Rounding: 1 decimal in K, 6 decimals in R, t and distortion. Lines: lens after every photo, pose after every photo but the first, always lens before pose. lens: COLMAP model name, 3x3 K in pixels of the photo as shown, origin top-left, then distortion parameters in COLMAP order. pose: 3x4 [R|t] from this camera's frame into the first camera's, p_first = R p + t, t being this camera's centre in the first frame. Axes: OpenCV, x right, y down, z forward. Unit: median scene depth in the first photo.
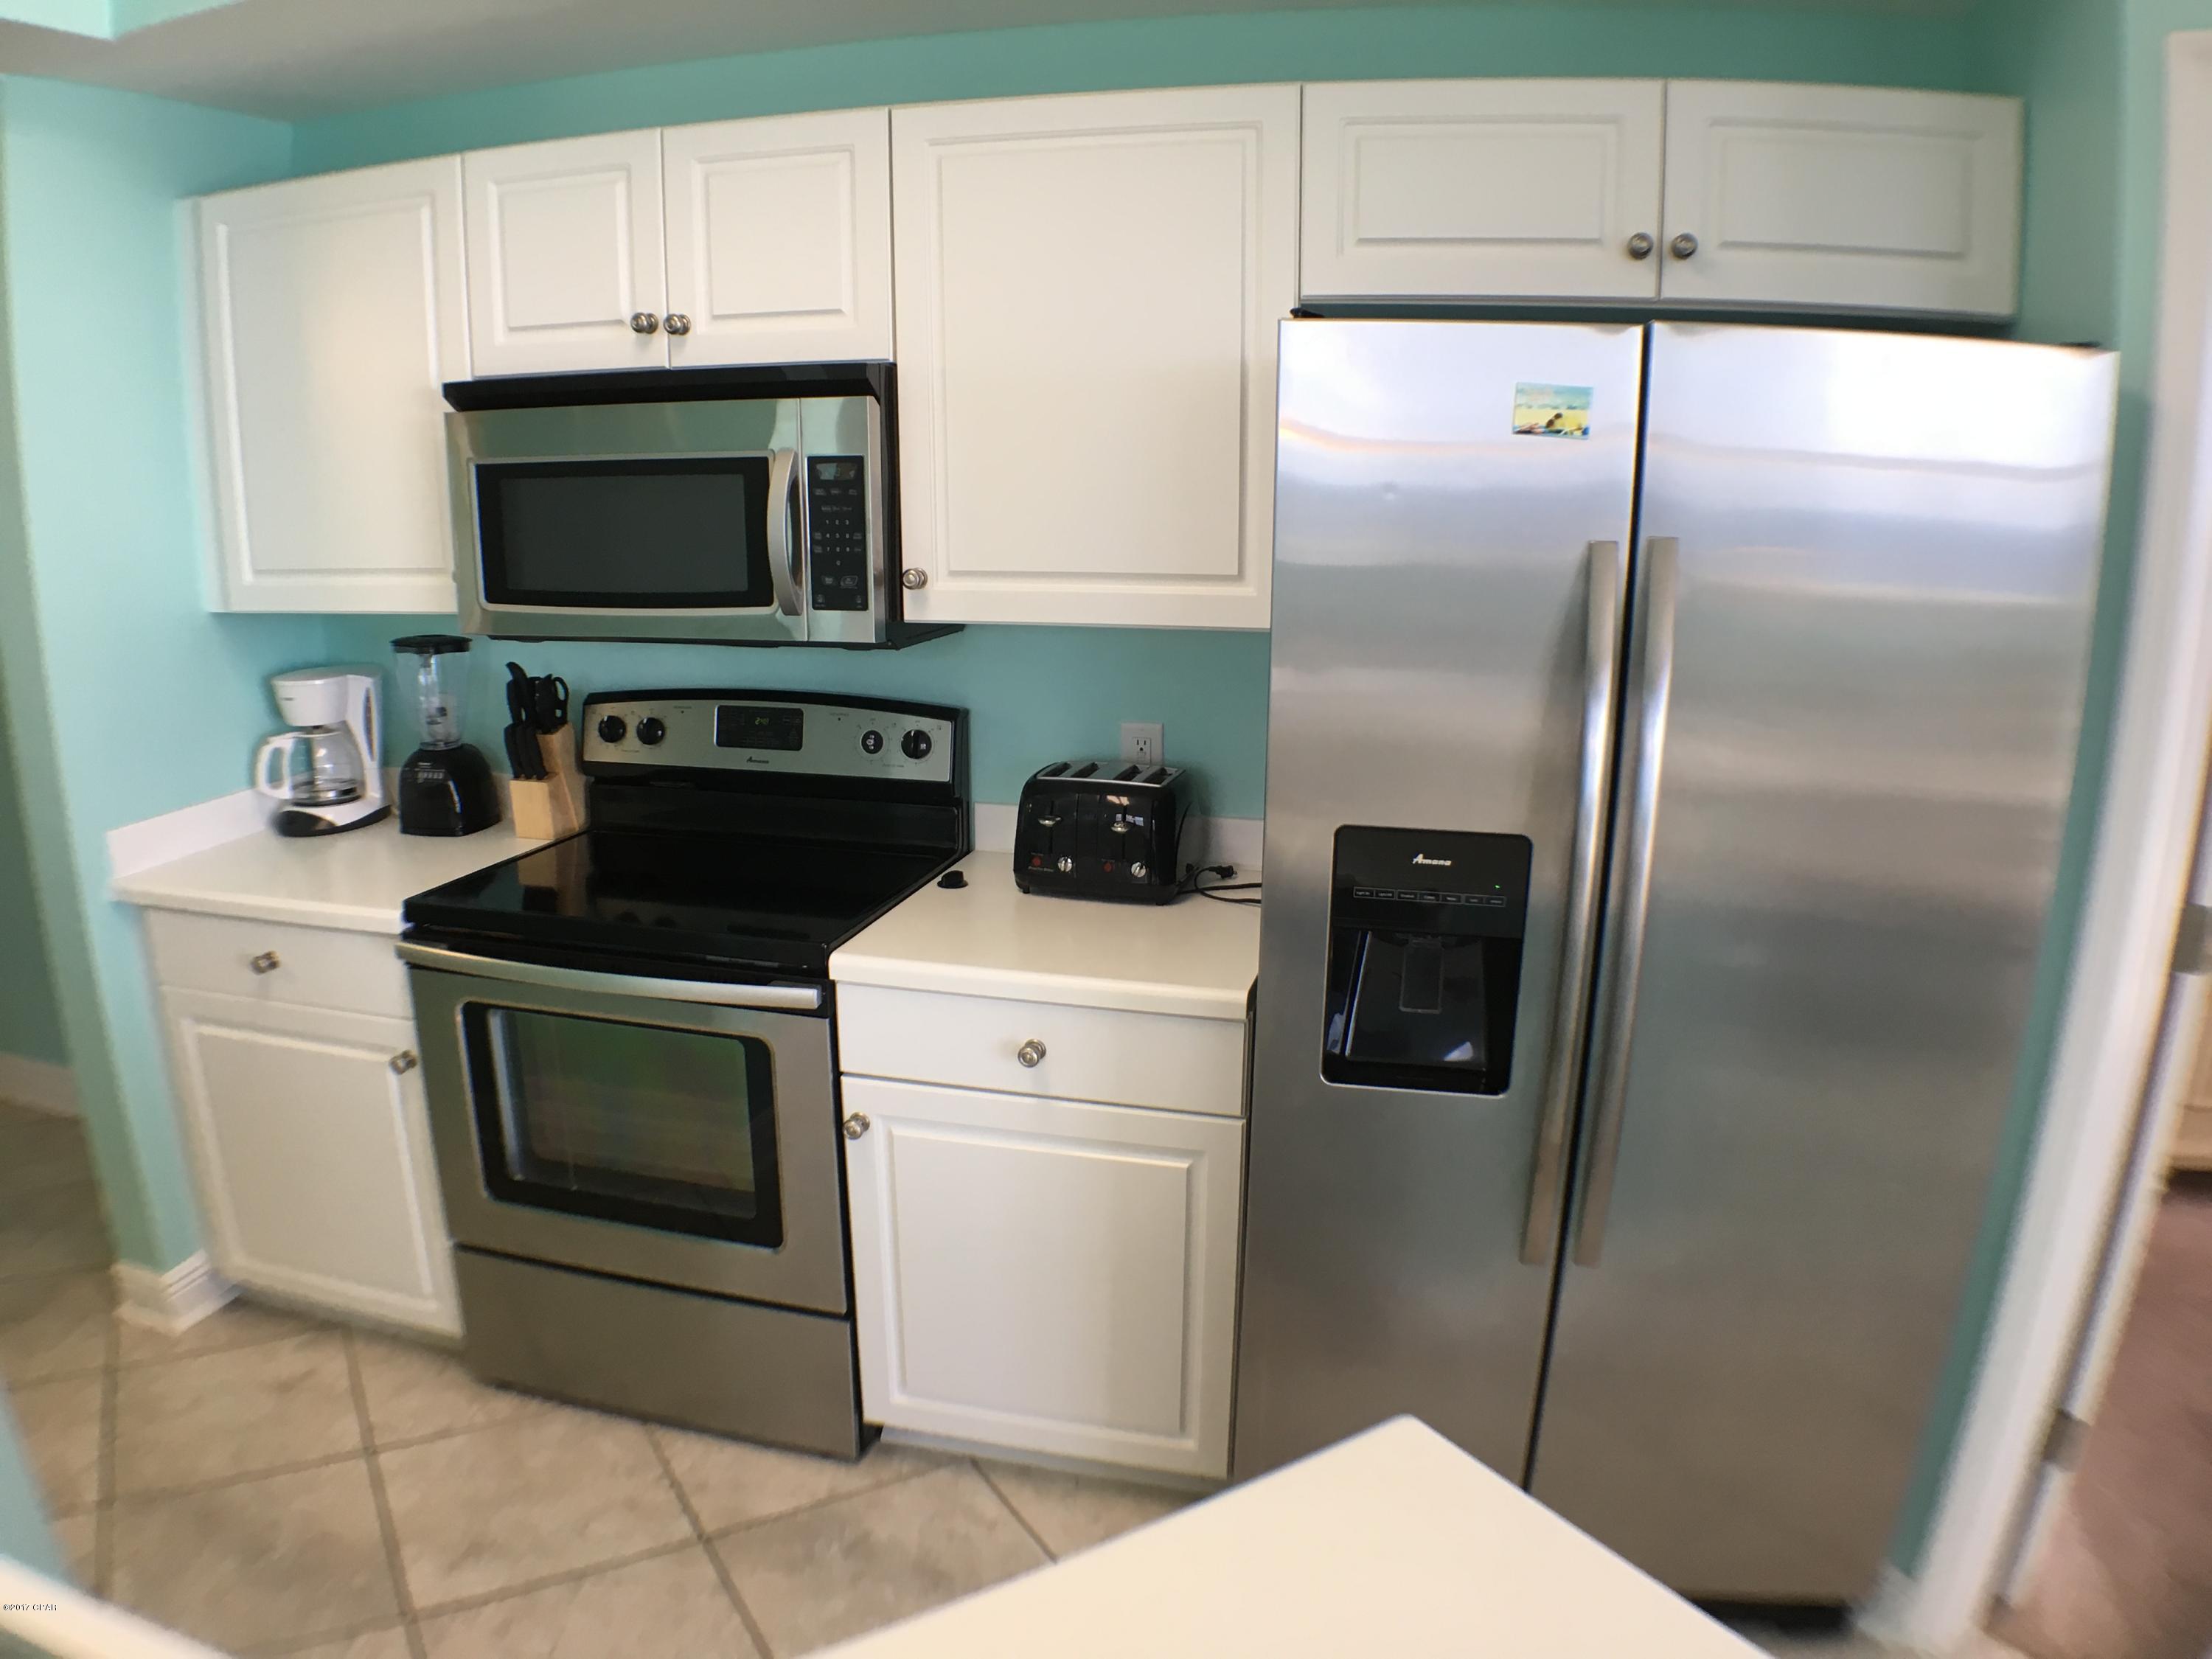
lens RADIAL K [[1502.7, 0, 1056.4], [0, 1502.7, 888.6], [0, 0, 1]] dist [-0.143706, 0.005386]
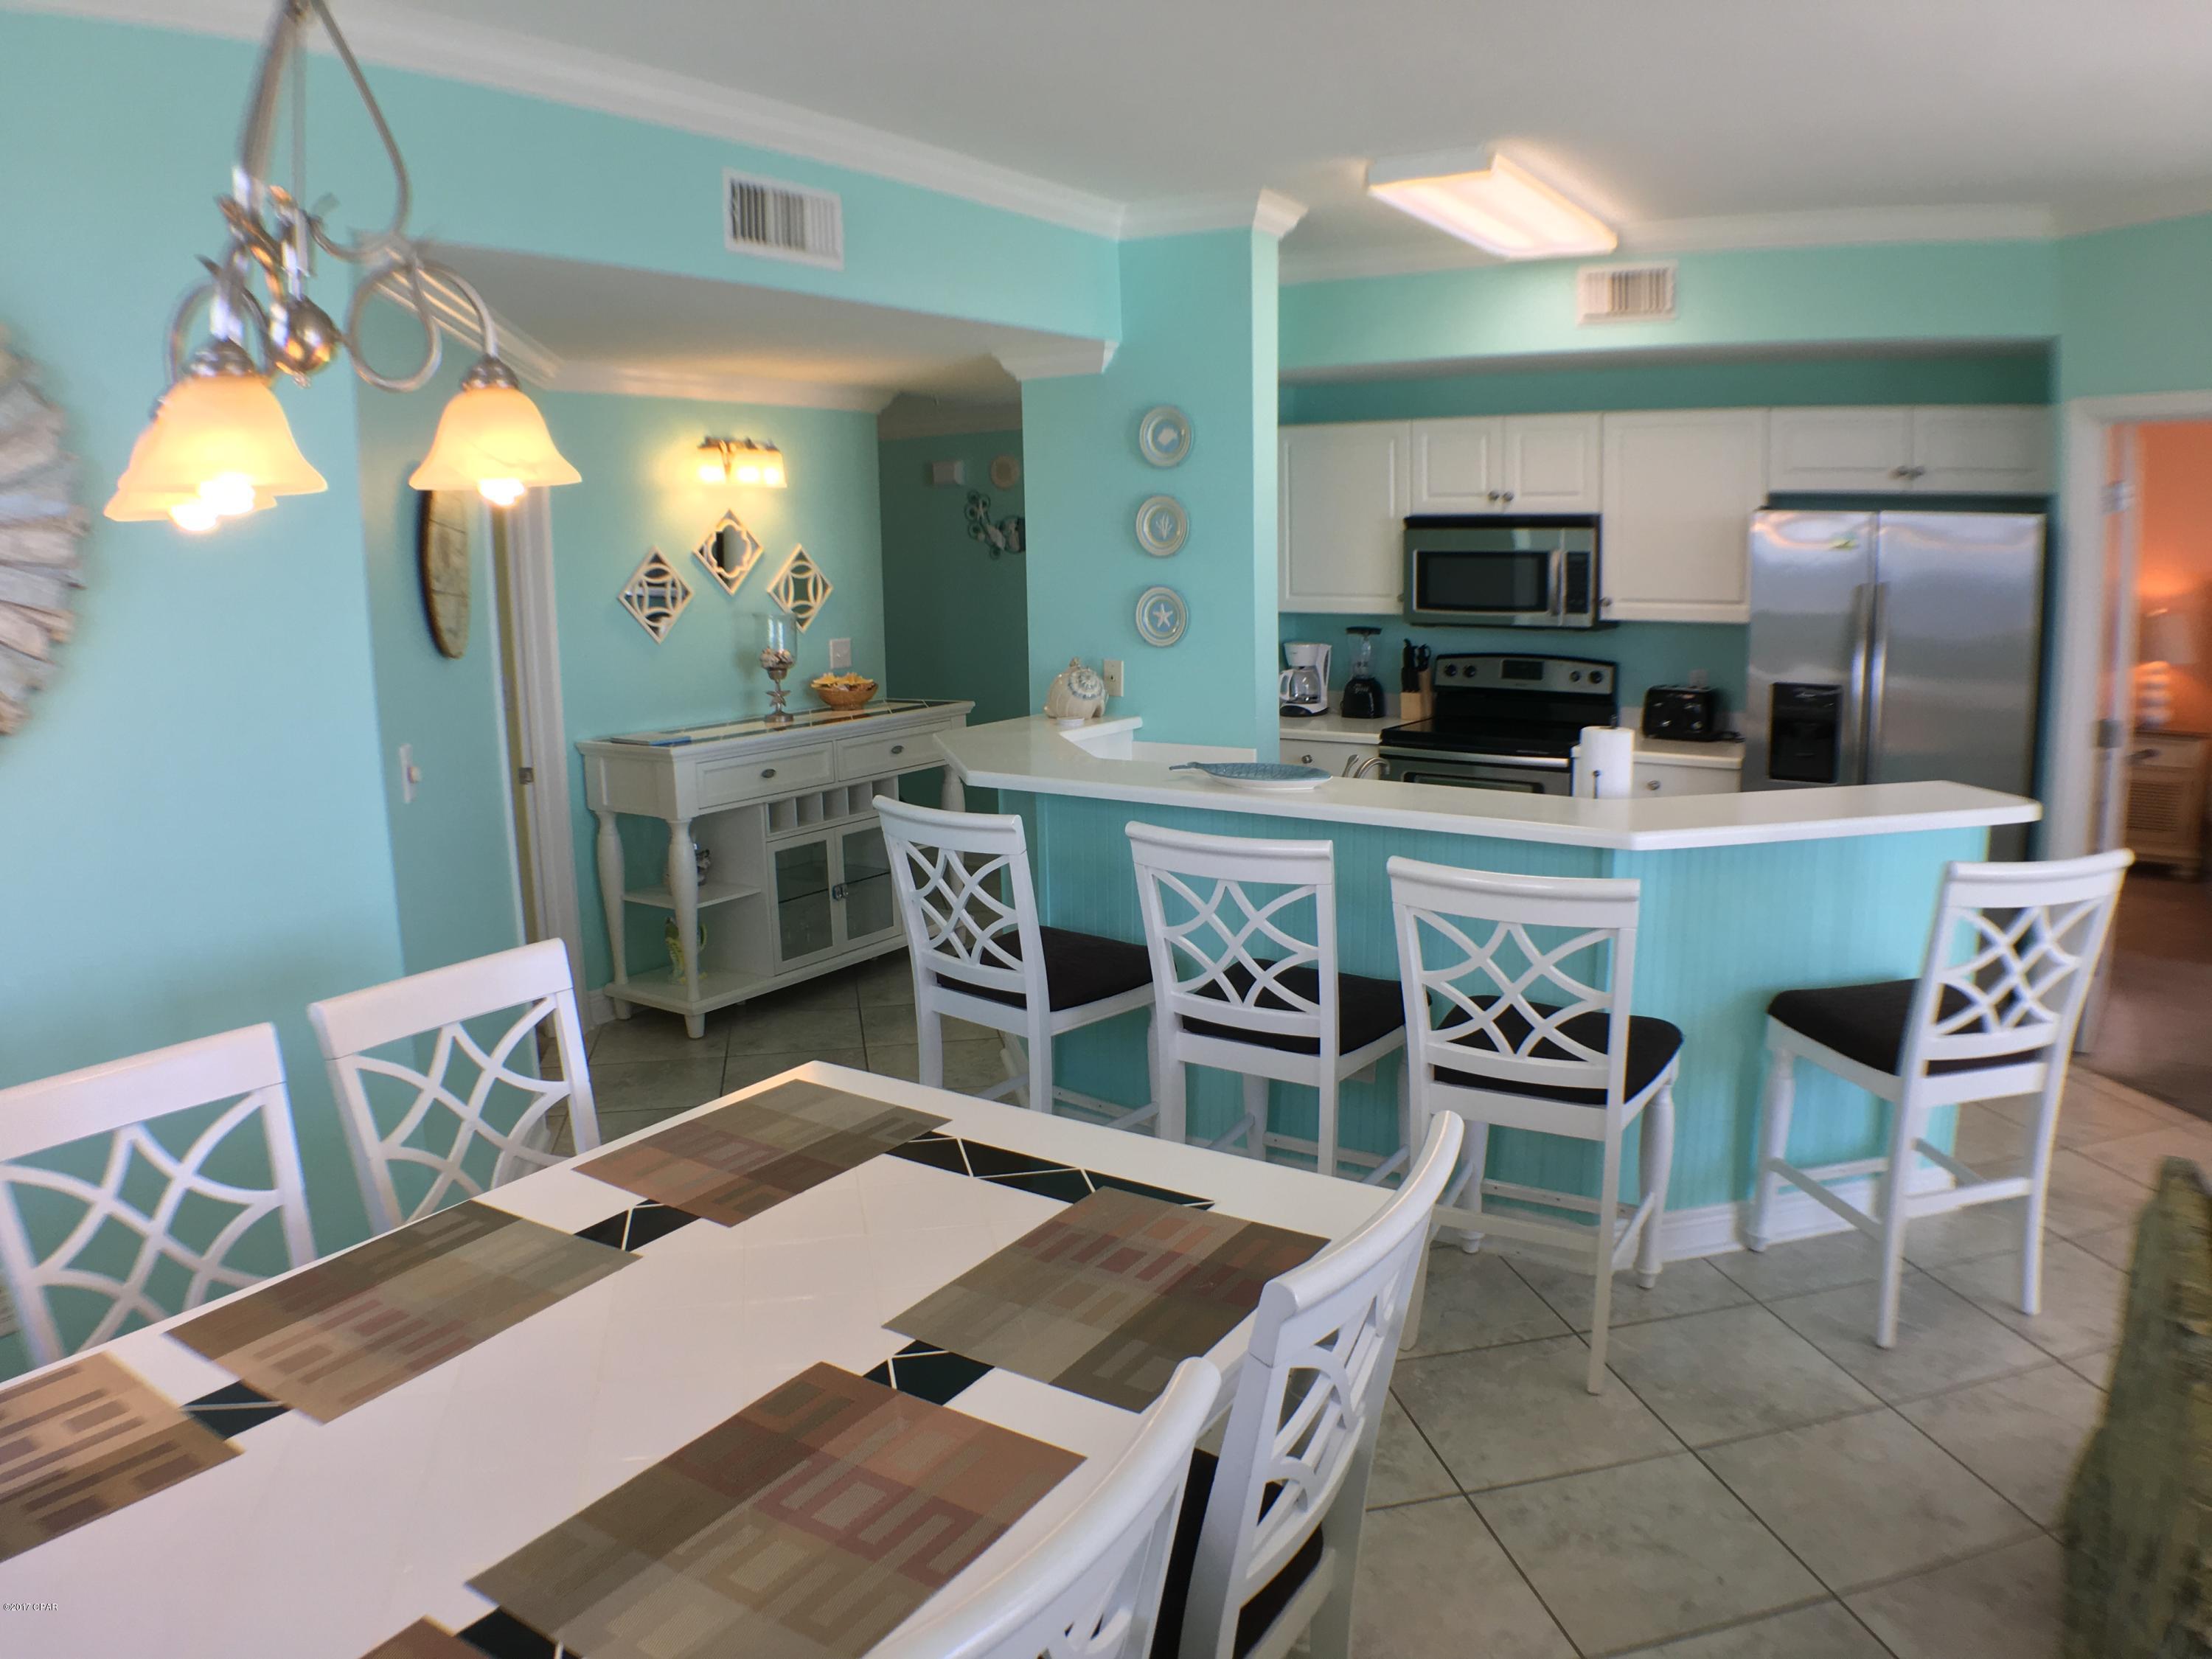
lens RADIAL K [[1514.1, 0, 1135.7], [0, 1514.1, 831.2], [0, 0, 1]] dist [-0.167129, 0.016362]
pose [[0.959463, 0.035946, -0.279532, -0.138351], [-0.059658, 0.995261, -0.076786, 0.388384], [0.275448, 0.090350, 0.957061, -1.462608]]
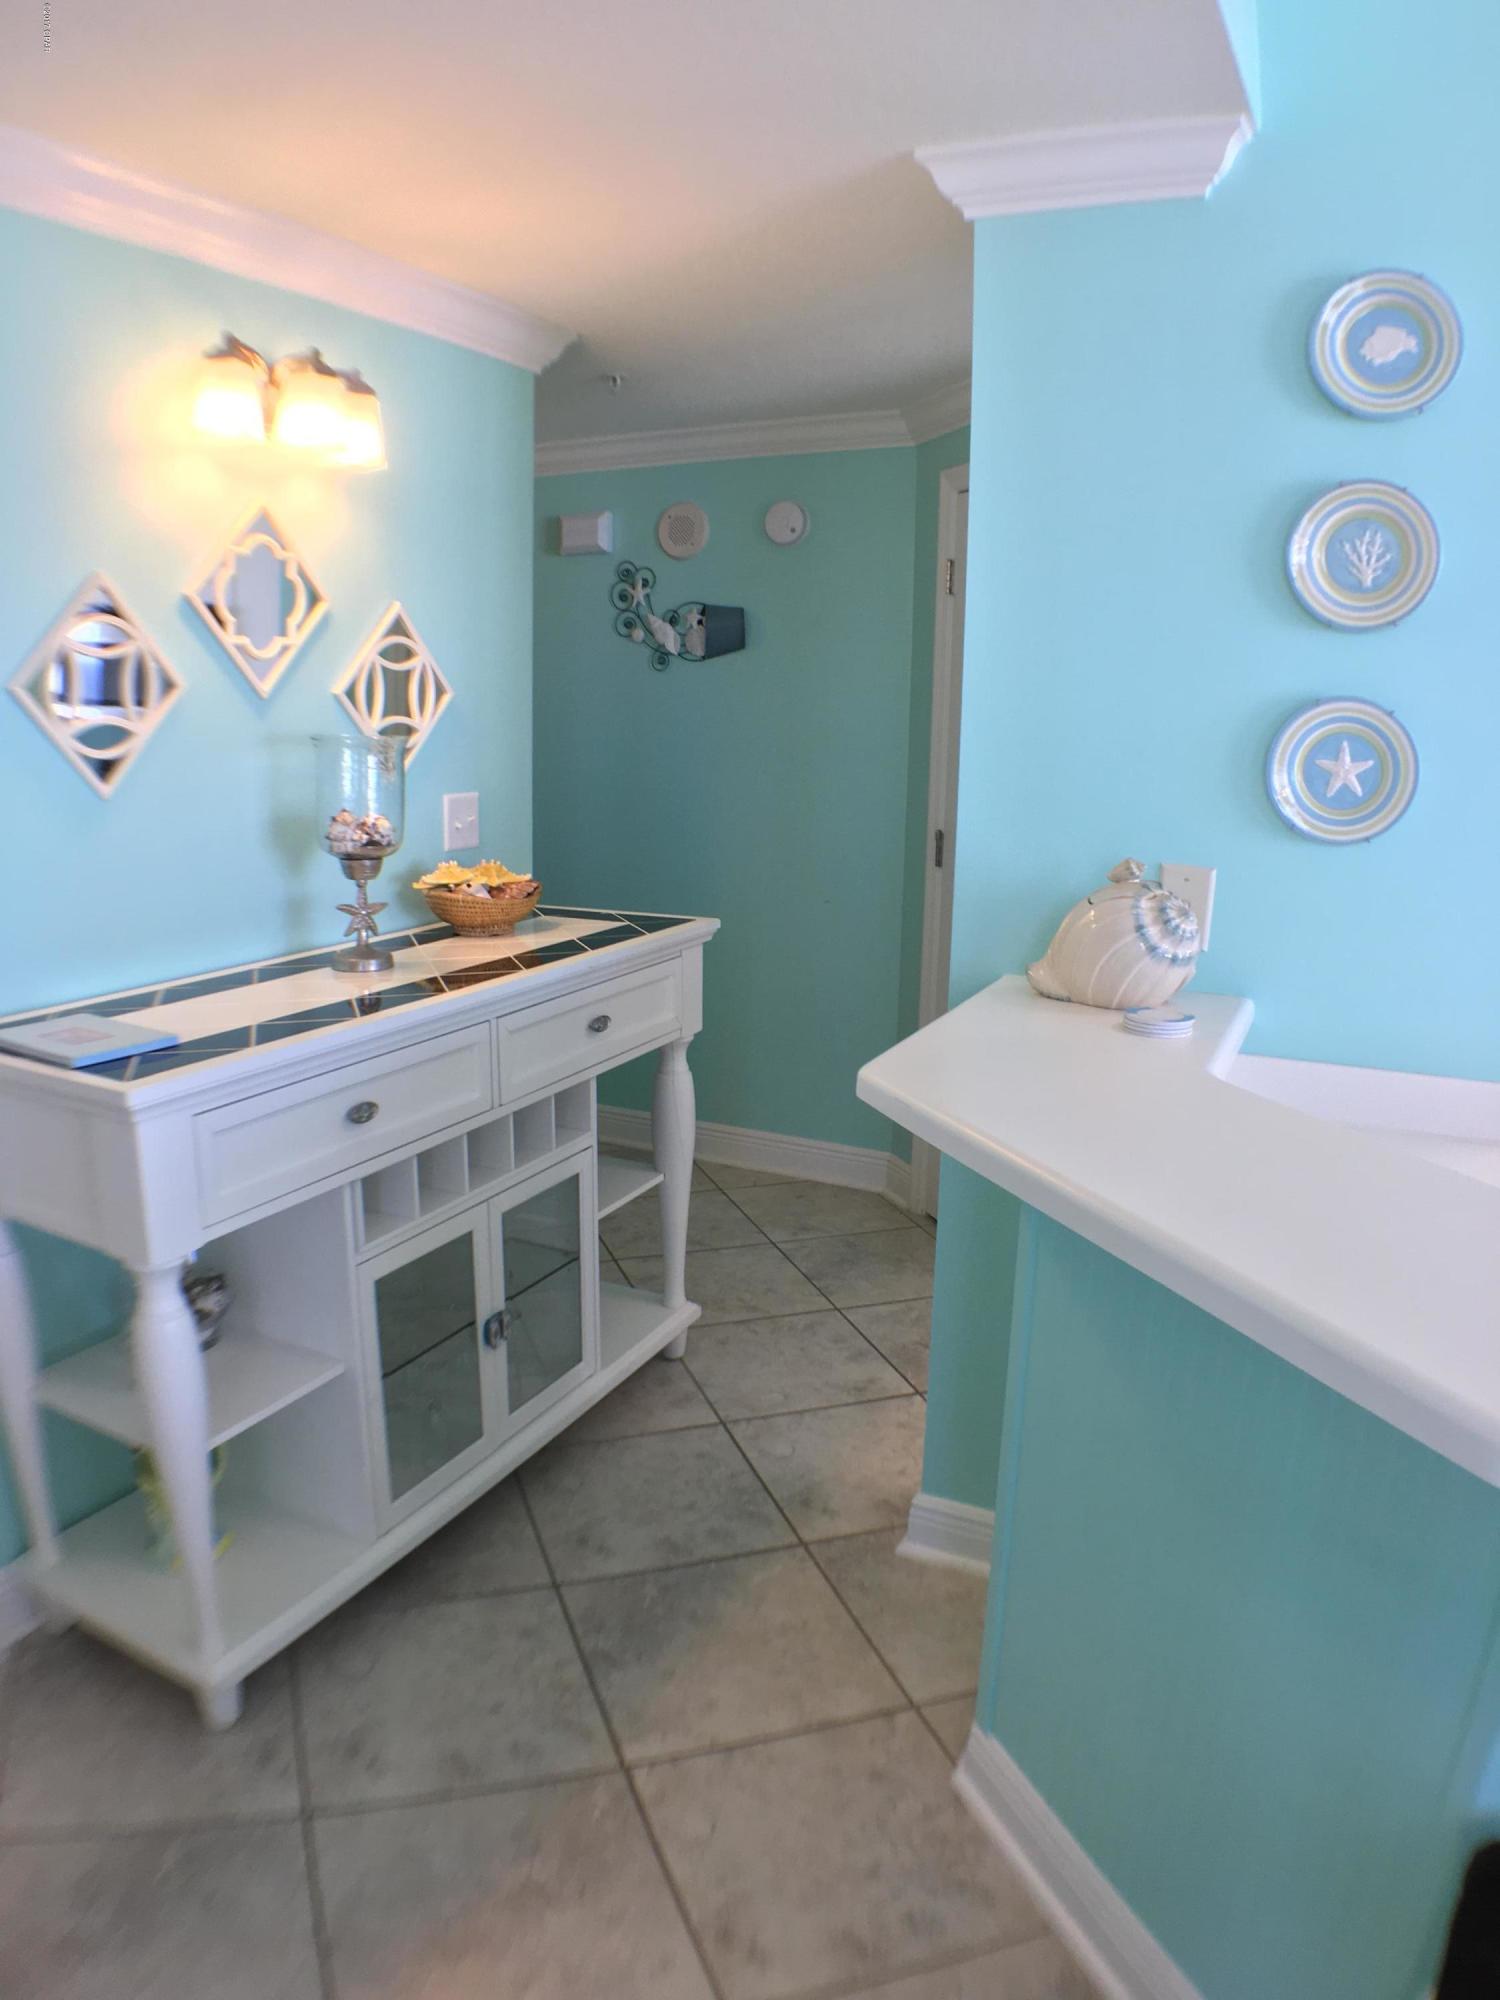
lens RADIAL K [[1369.0, 0, 626.2], [0, 1369.0, 1038.7], [0, 0, 1]] dist [-0.167129, 0.016362]
pose [[0.969465, 0.057344, -0.238433, -0.919913], [-0.066046, 0.997405, -0.028662, 0.133958], [0.236170, 0.043534, 0.970736, -0.292516]]
